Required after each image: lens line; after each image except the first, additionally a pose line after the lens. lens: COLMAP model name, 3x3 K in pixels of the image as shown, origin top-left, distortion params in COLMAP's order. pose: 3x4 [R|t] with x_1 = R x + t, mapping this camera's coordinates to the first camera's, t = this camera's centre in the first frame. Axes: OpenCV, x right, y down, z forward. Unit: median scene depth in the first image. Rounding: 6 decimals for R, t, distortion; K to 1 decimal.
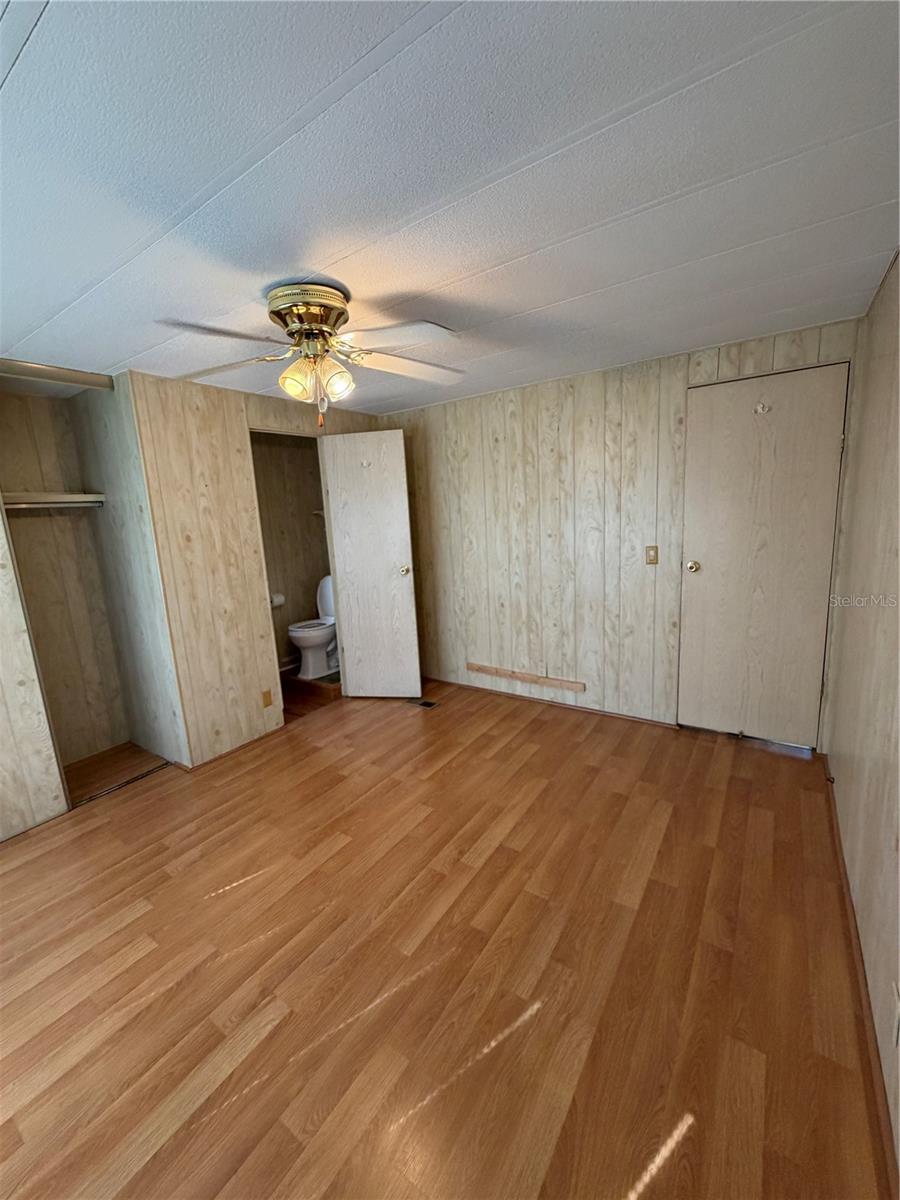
lens RADIAL K [[483.2, 0, 454.5], [0, 483.2, 588.3], [0, 0, 1]] dist [-0.001436, 0.000190]
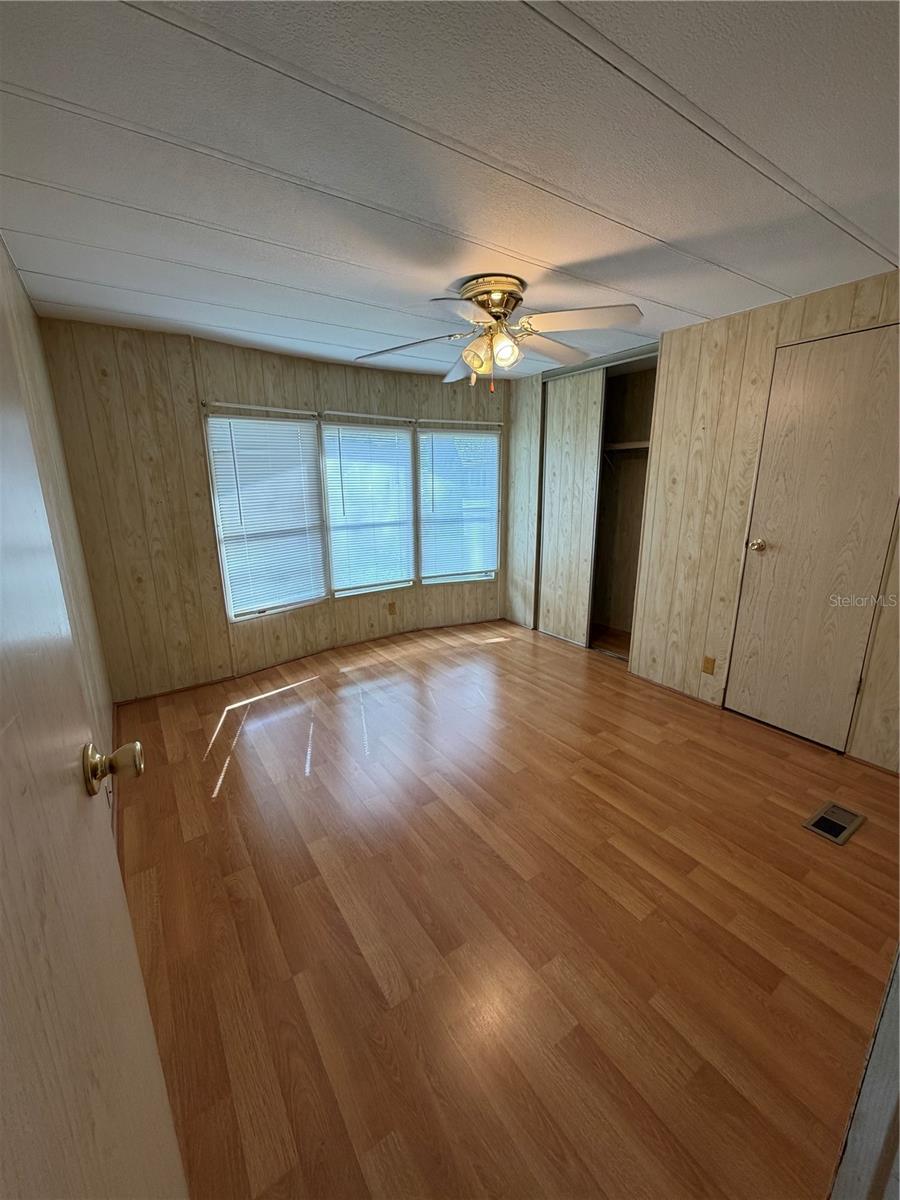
lens RADIAL K [[483.2, 0, 448.2], [0, 483.2, 595.7], [0, 0, 1]] dist [-0.001436, 0.000190]
pose [[-0.378185, 0.278101, -0.882970, 0.645065], [-0.121668, 0.930603, 0.345216, -0.170248], [0.917700, 0.237985, -0.318104, 0.911779]]
